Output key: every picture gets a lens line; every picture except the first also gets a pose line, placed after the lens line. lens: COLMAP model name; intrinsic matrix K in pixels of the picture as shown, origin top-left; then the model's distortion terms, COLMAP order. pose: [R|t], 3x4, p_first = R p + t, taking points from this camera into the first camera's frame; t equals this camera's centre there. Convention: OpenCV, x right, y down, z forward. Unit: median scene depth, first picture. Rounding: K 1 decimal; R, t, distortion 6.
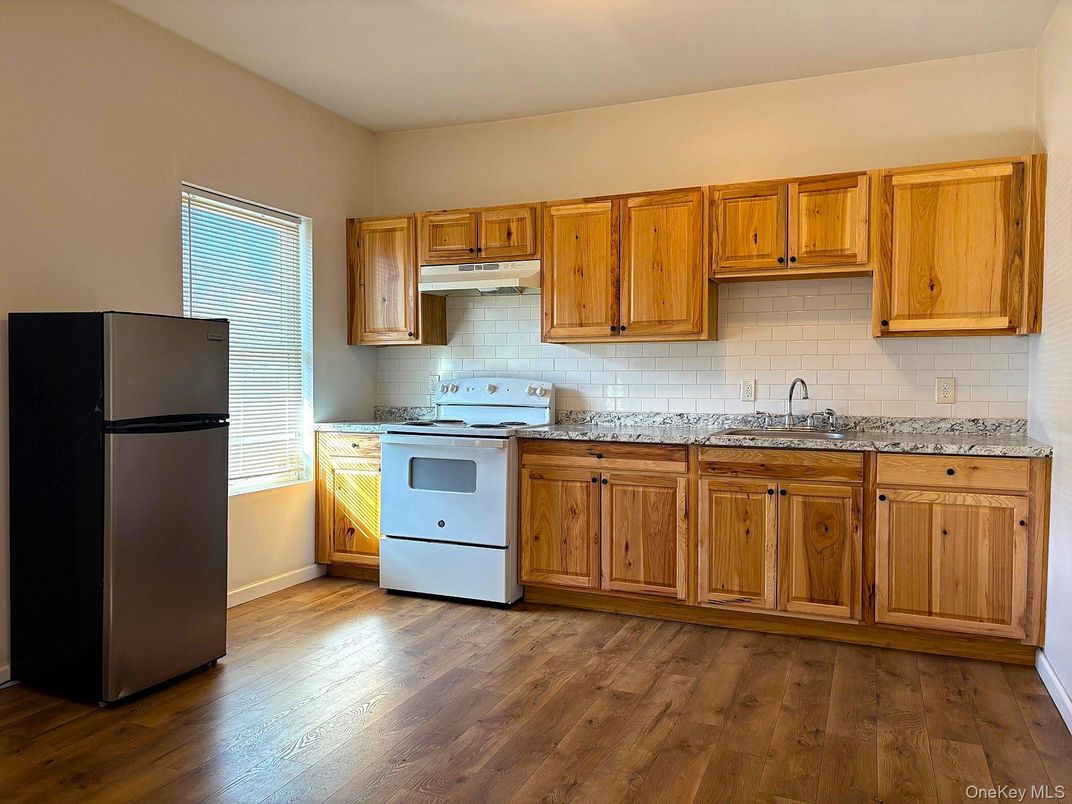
lens RADIAL K [[805.5, 0, 536.6], [0, 805.5, 402.5], [0, 0, 1]] dist [0.062345, -0.055216]
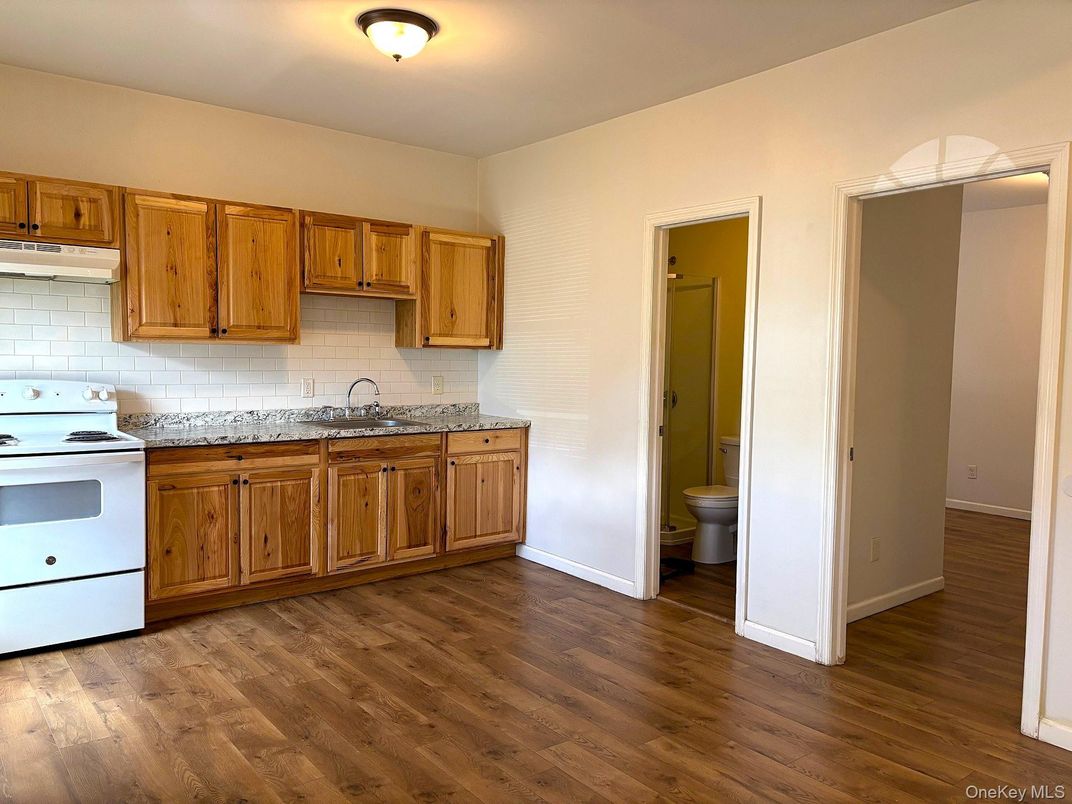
lens RADIAL K [[805.5, 0, 534.1], [0, 805.5, 401.5], [0, 0, 1]] dist [0.062345, -0.055216]
pose [[0.477308, -0.047071, 0.877474, -0.658489], [0.012442, 0.998826, 0.046813, -0.050128], [-0.878648, -0.011426, 0.477334, 0.174460]]
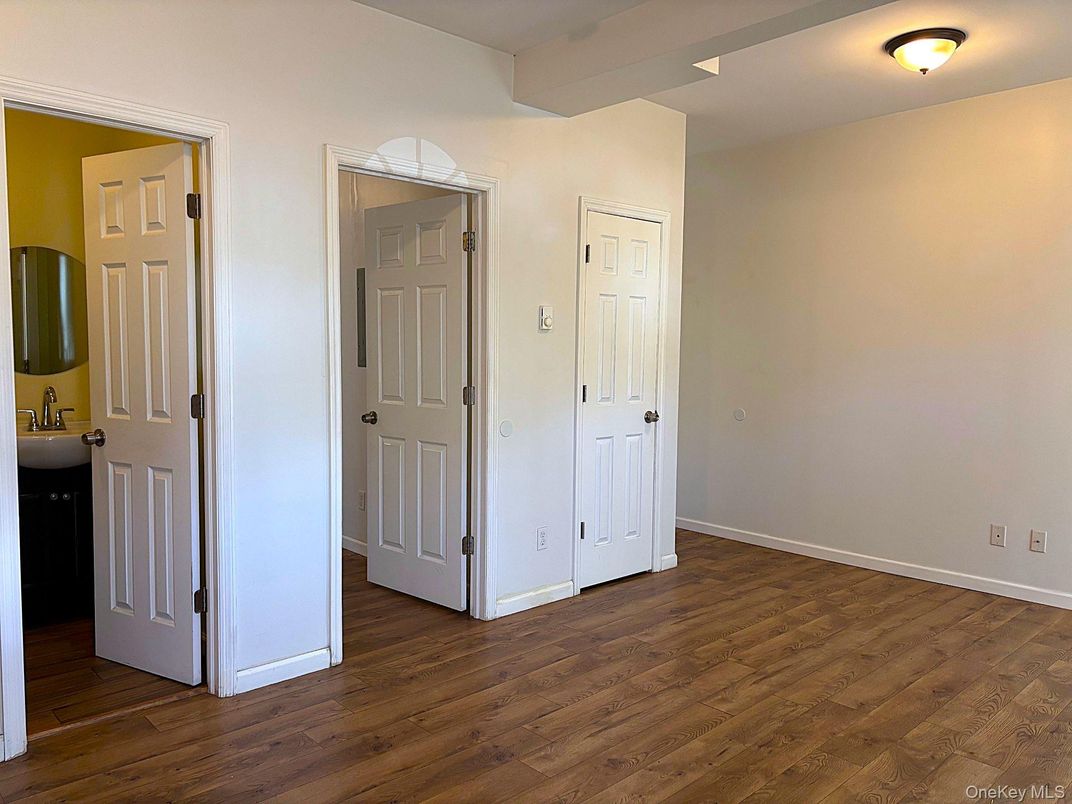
lens RADIAL K [[805.5, 0, 539.3], [0, 805.5, 399.1], [0, 0, 1]] dist [0.062345, -0.055216]
pose [[-0.916348, -0.043954, 0.397962, -0.223933], [-0.006598, 0.995479, 0.094757, -0.068588], [-0.400328, 0.084204, -0.912495, 1.016608]]
